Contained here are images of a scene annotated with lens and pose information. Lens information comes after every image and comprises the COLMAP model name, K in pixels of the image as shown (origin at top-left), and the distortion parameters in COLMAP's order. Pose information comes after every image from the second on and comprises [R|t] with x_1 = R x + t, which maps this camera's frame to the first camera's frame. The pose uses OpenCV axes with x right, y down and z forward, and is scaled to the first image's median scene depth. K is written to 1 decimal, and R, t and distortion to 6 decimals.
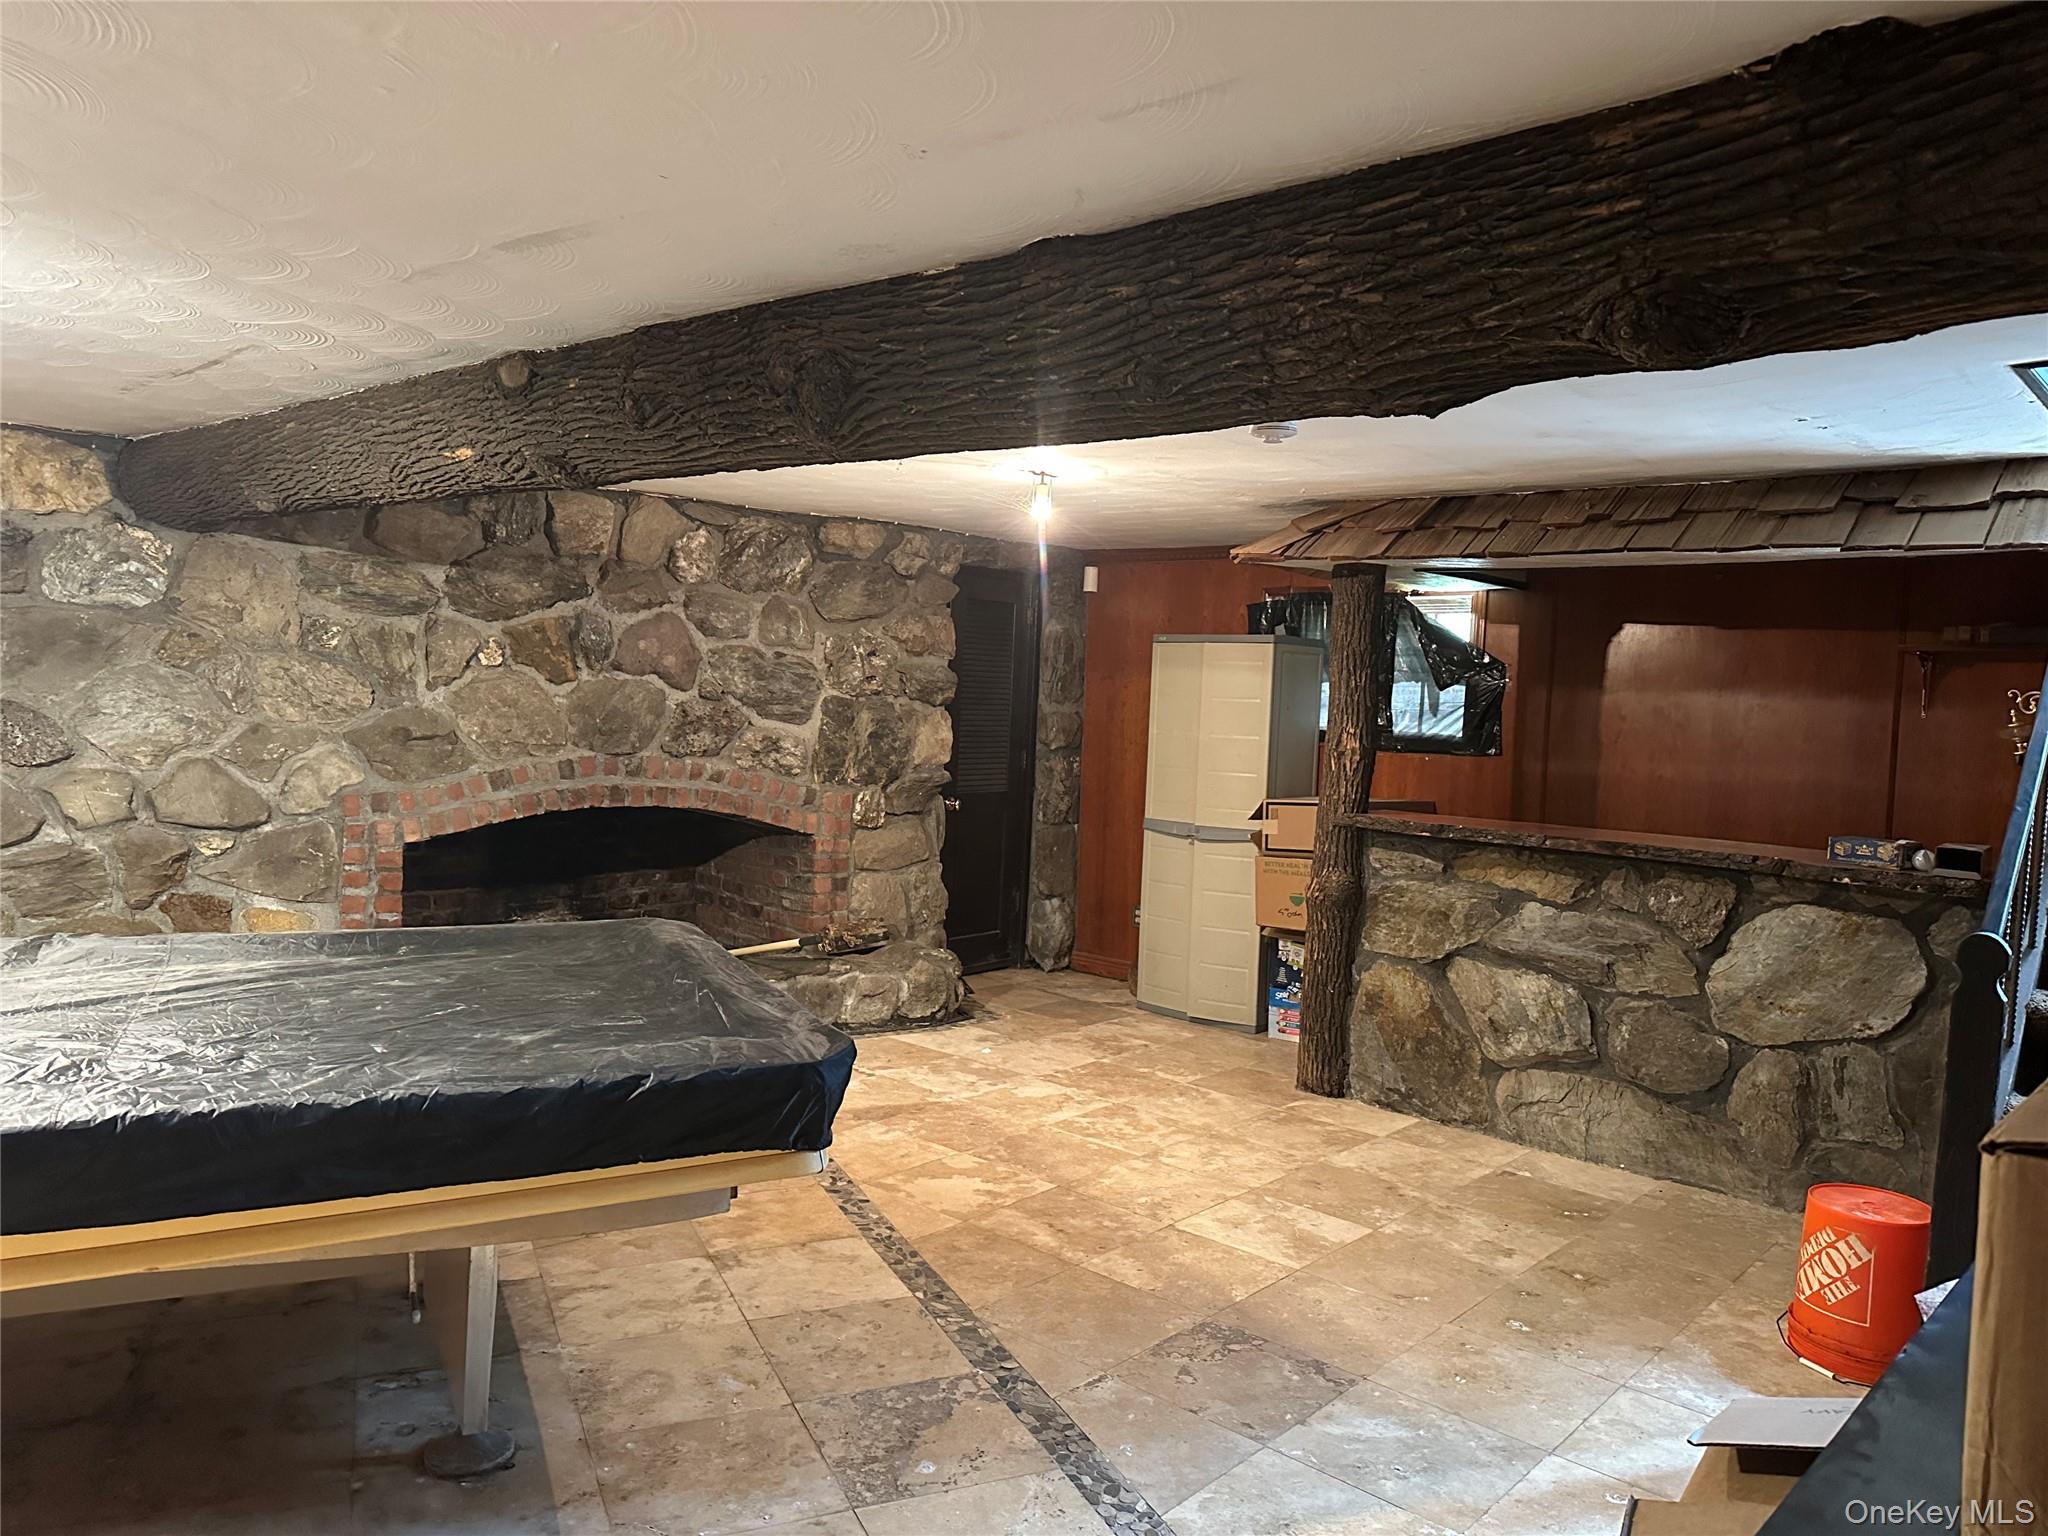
lens RADIAL K [[1438.8, 0, 1023.4], [0, 1438.8, 773.2], [0, 0, 1]] dist [0.047093, -0.036521]
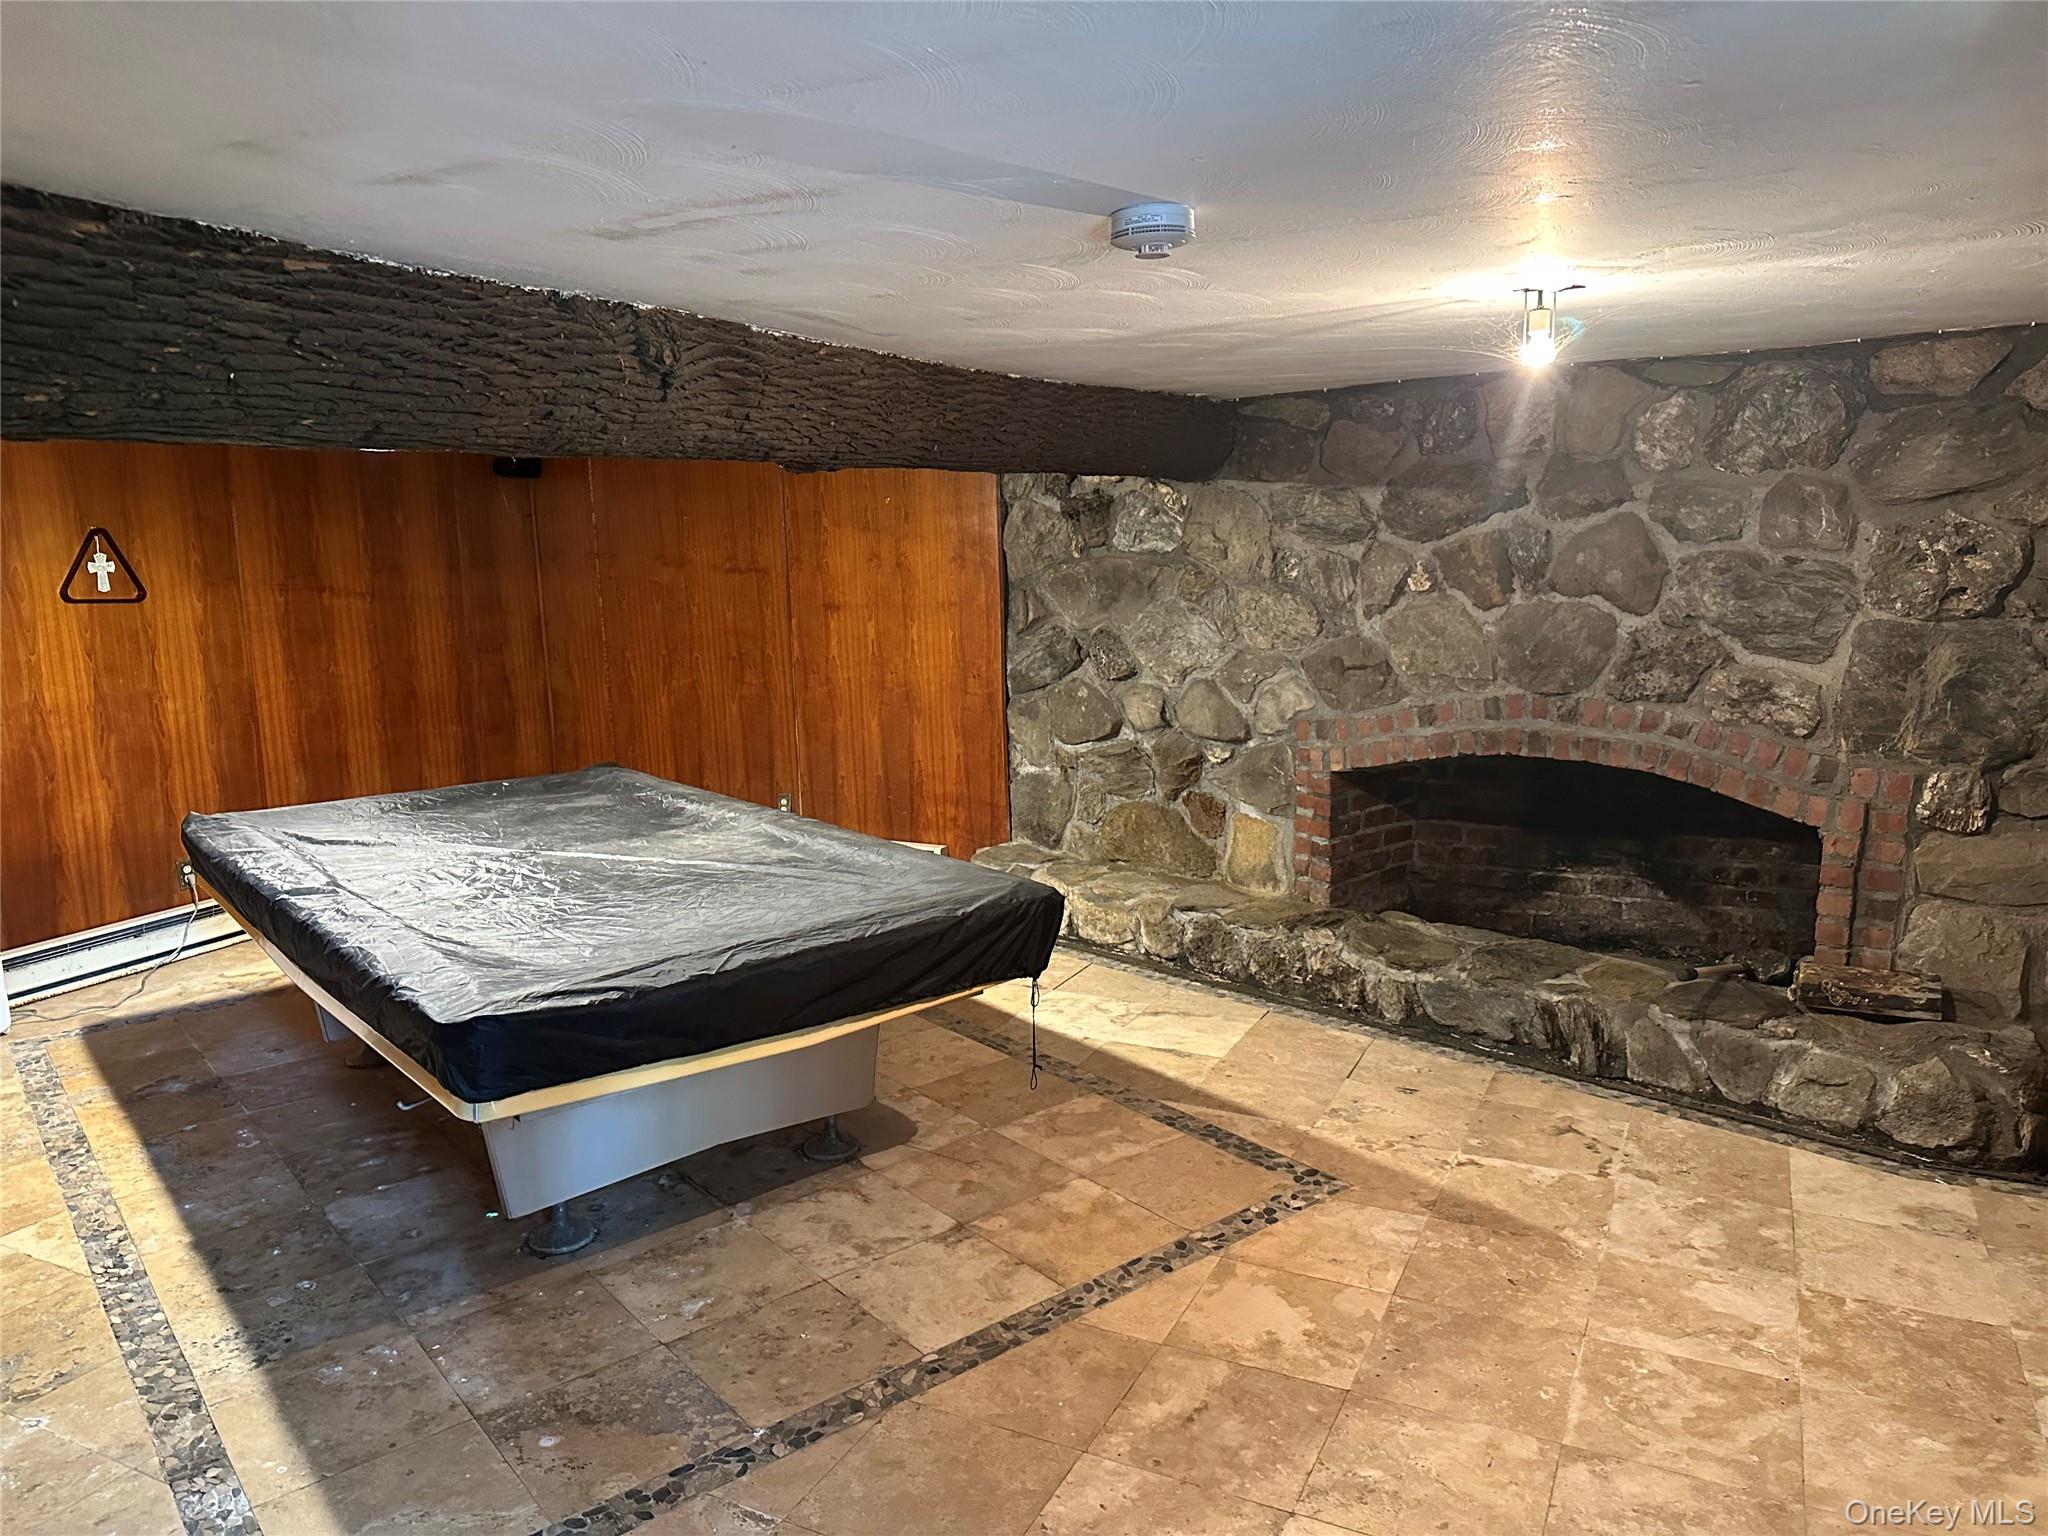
lens RADIAL K [[1438.8, 0, 1022.2], [0, 1438.8, 772.4], [0, 0, 1]] dist [0.047093, -0.036521]
pose [[0.232786, 0.118749, -0.965251, 0.463127], [-0.020643, 0.992897, 0.117172, -0.060601], [0.972309, -0.007350, 0.233584, 0.523732]]
